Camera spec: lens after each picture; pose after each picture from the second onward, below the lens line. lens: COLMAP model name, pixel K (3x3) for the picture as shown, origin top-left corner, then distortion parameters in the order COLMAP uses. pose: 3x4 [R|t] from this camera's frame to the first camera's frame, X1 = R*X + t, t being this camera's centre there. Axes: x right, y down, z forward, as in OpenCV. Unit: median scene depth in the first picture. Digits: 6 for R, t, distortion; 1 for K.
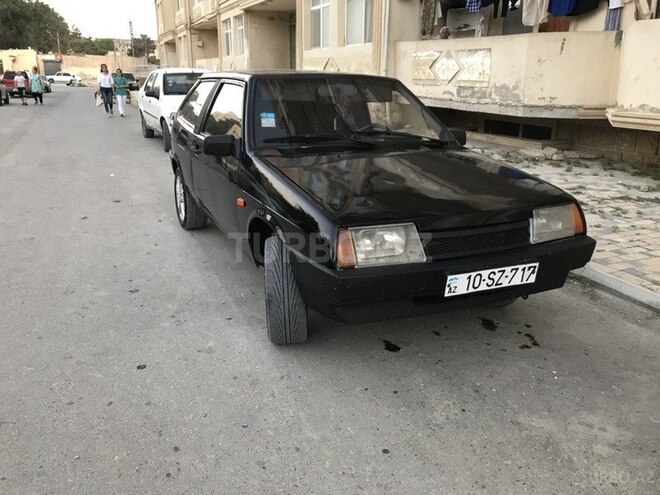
lens RADIAL K [[542.7, 0, 330.0], [0, 542.7, 247.5], [0, 0, 1]] dist [0.000796, 0.009675]
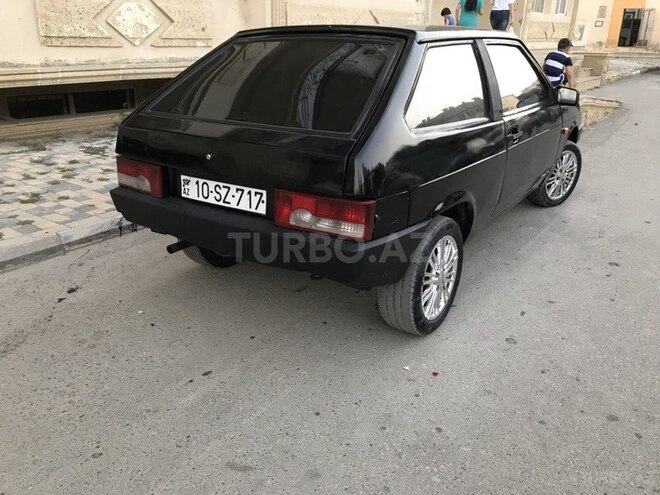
lens RADIAL K [[542.7, 0, 330.0], [0, 542.7, 247.5], [0, 0, 1]] dist [0.000796, 0.009675]
pose [[-0.504514, -0.331151, 0.797374, -0.775250], [0.250468, 0.827677, 0.502211, -0.497944], [-0.826276, 0.453089, -0.334632, 1.545146]]
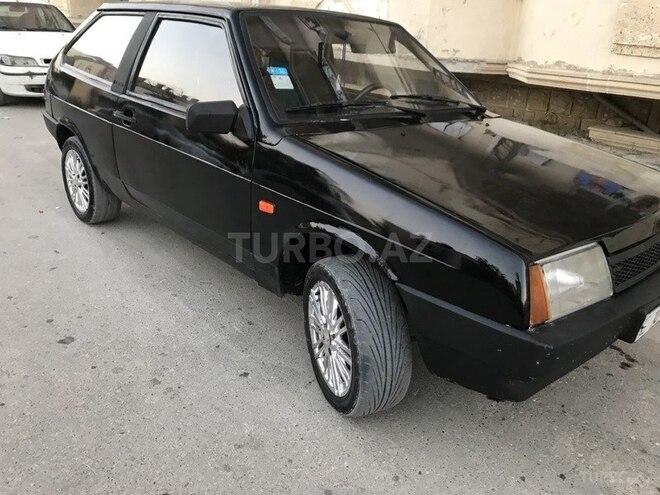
lens RADIAL K [[542.7, 0, 330.0], [0, 542.7, 247.5], [0, 0, 1]] dist [0.000796, 0.009675]
pose [[0.952532, -0.075907, 0.294824, -0.216593], [0.048624, 0.993918, 0.098805, -0.072304], [-0.300531, -0.079779, 0.950430, 0.259313]]
